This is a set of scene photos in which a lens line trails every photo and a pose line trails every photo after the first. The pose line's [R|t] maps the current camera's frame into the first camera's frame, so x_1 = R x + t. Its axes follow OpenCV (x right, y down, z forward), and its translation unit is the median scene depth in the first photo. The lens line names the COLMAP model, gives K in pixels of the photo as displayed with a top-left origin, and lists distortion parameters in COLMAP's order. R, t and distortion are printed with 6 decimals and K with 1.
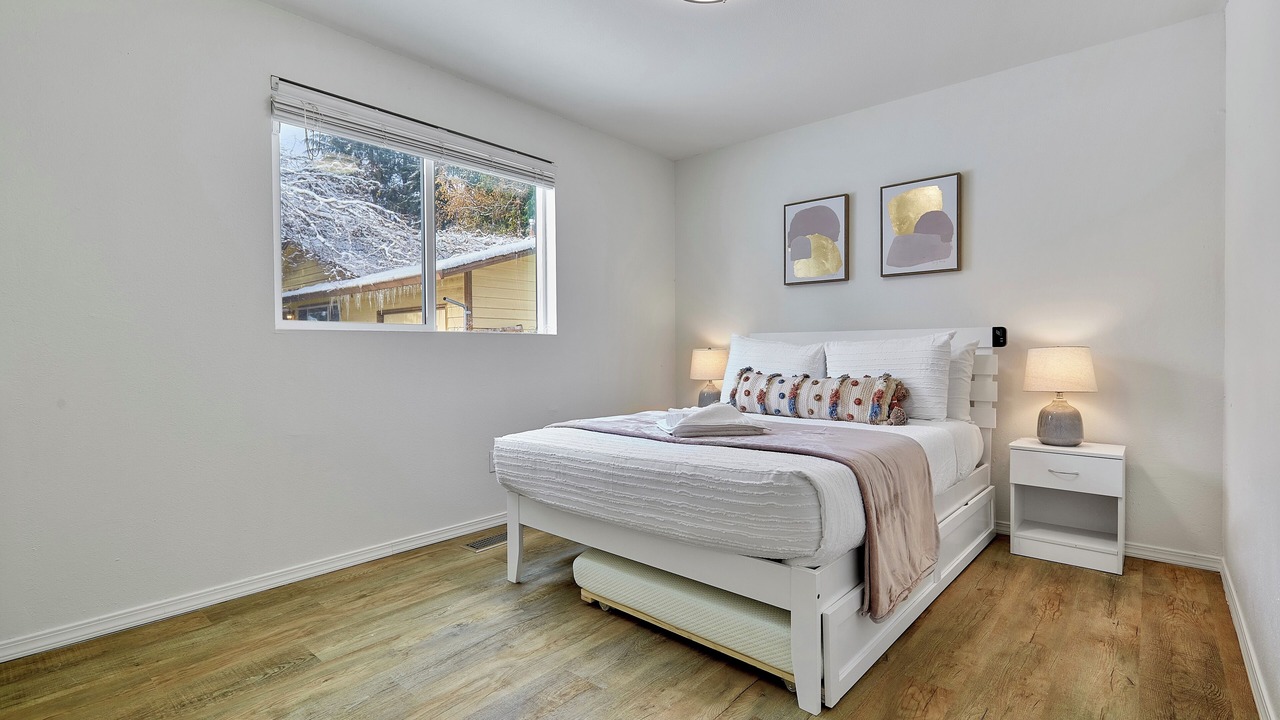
lens RADIAL K [[576.5, 0, 638.3], [0, 576.5, 358.9], [0, 0, 1]] dist [0.001027, 0.000220]
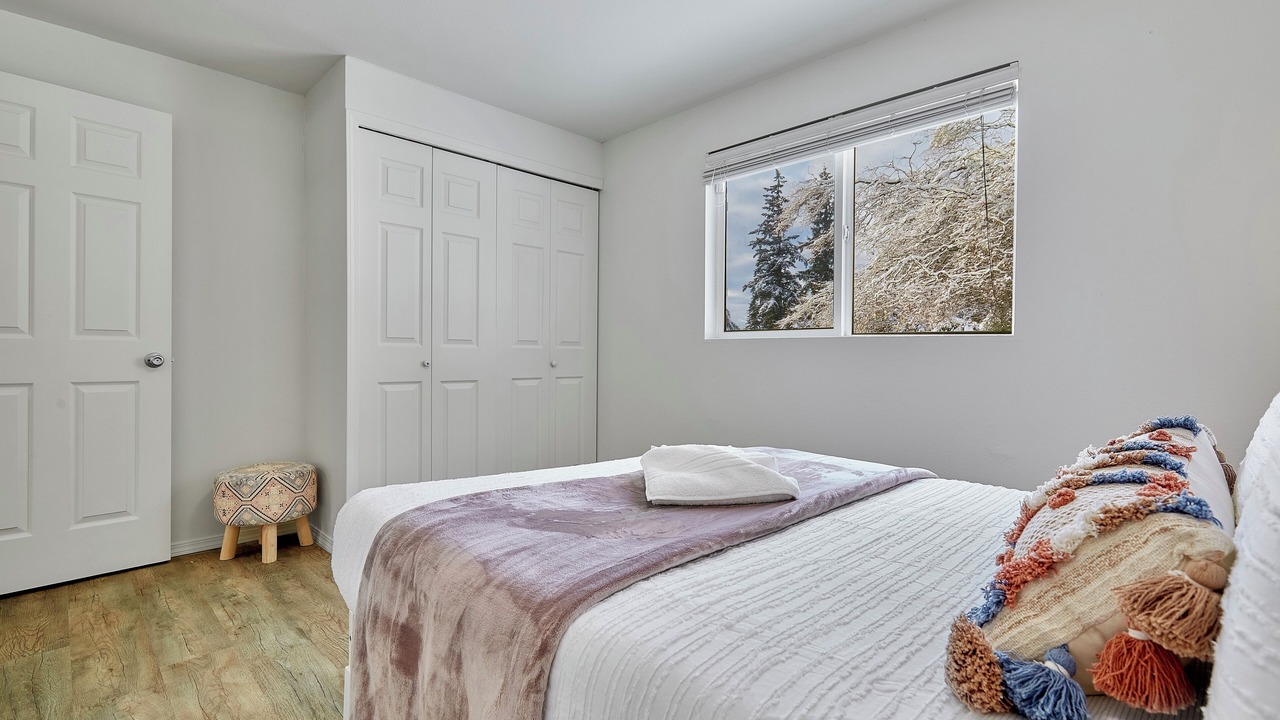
lens RADIAL K [[576.5, 0, 638.0], [0, 576.5, 354.4], [0, 0, 1]] dist [0.001027, 0.000220]
pose [[-0.055616, 0.017325, -0.998302, 0.551472], [-0.014391, 0.999732, 0.018152, -0.030020], [0.998349, 0.015376, -0.055352, 0.686110]]
